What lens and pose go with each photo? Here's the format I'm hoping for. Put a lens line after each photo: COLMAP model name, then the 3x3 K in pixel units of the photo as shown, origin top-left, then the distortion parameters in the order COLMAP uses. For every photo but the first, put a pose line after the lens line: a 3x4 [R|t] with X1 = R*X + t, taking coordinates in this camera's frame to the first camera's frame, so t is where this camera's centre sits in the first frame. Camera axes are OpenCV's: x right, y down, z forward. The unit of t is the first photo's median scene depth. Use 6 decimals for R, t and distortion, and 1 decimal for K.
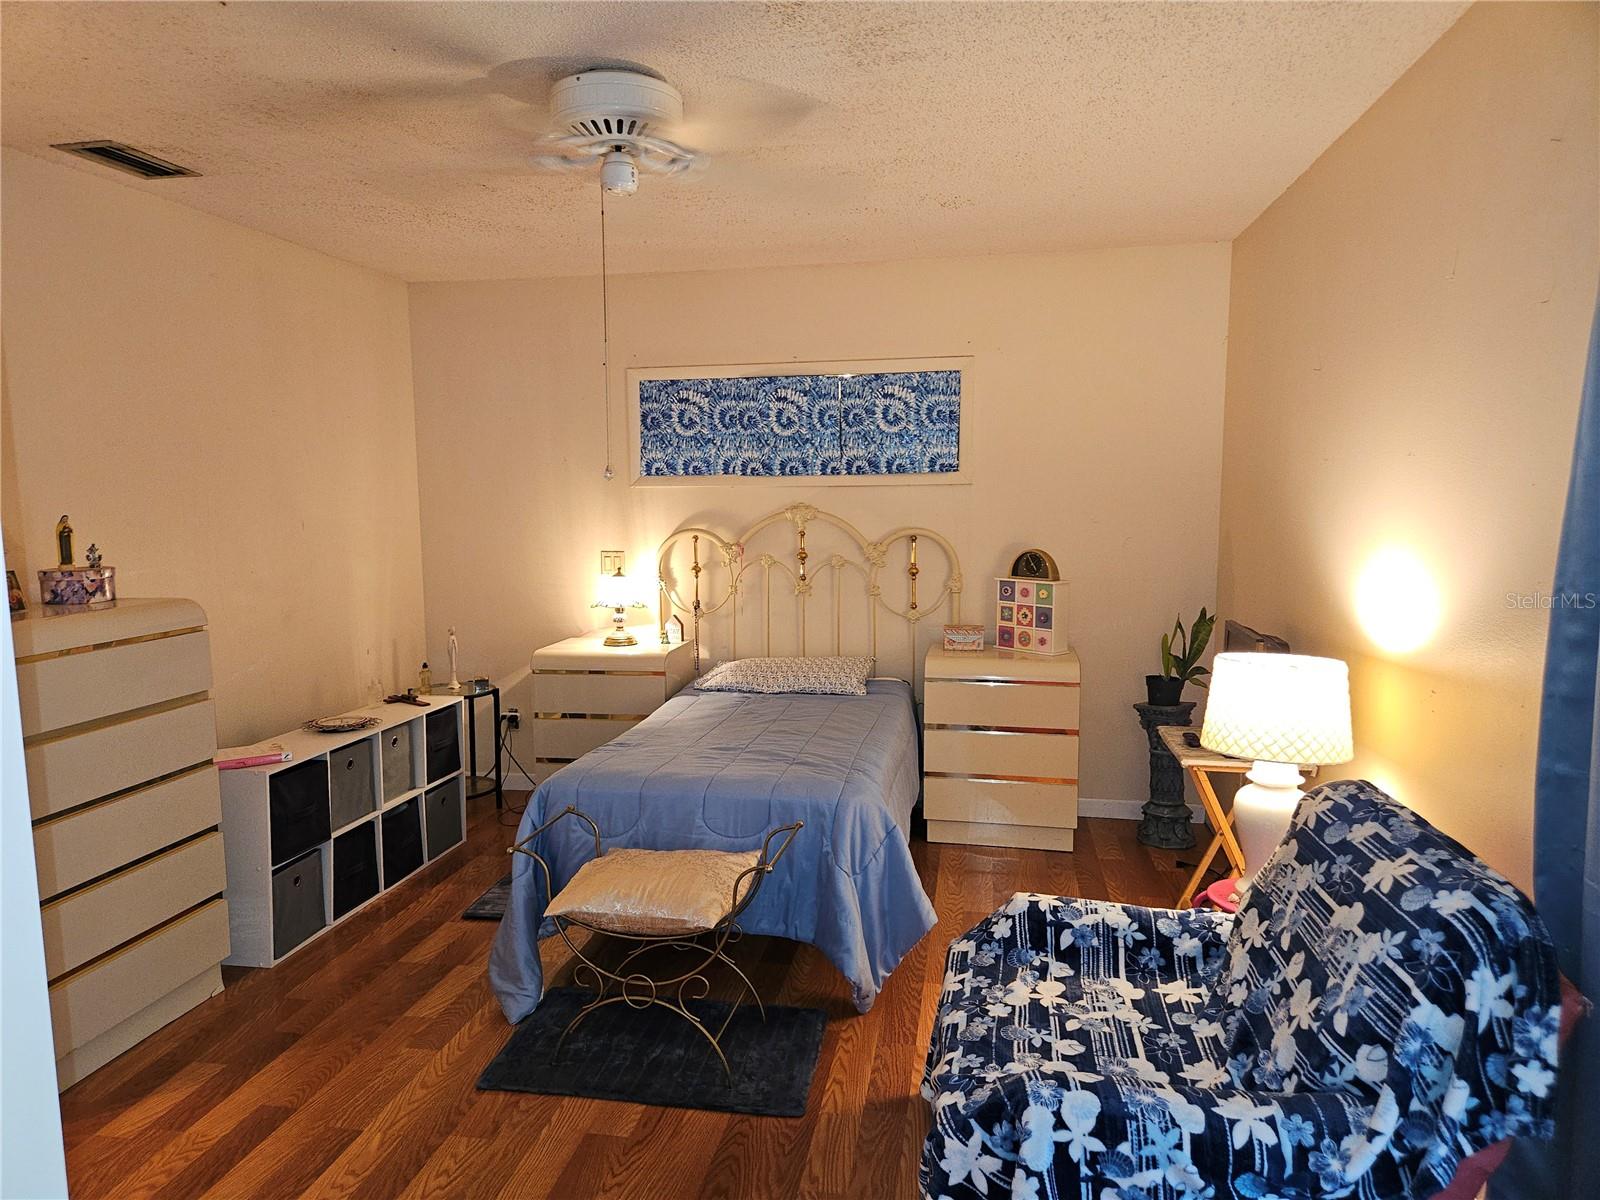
lens RADIAL K [[1064.7, 0, 797.4], [0, 1064.7, 605.3], [0, 0, 1]] dist [0.078469, -0.068696]
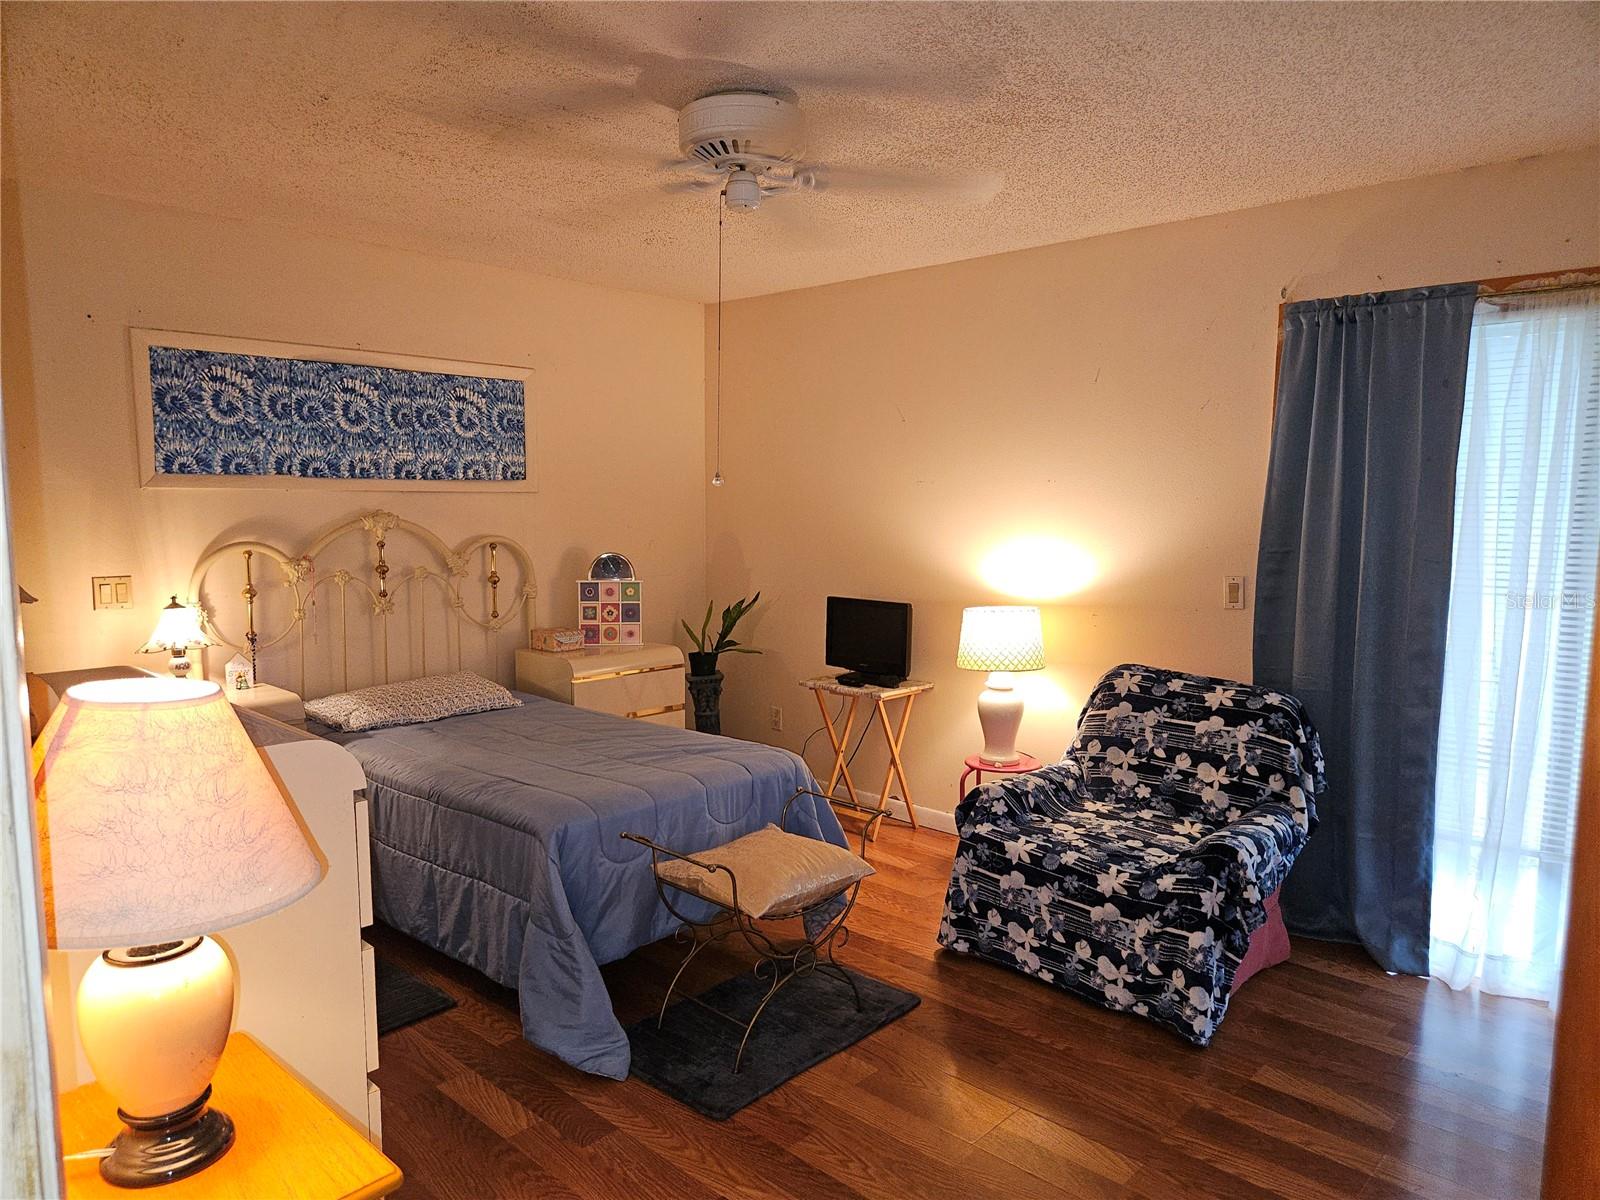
lens RADIAL K [[1064.7, 0, 796.4], [0, 1064.7, 614.4], [0, 0, 1]] dist [0.078469, -0.068696]
pose [[0.534502, -0.082631, 0.841118, -0.585958], [0.082565, 0.995554, 0.045335, -0.021704], [-0.841125, 0.045215, 0.538948, 0.232557]]
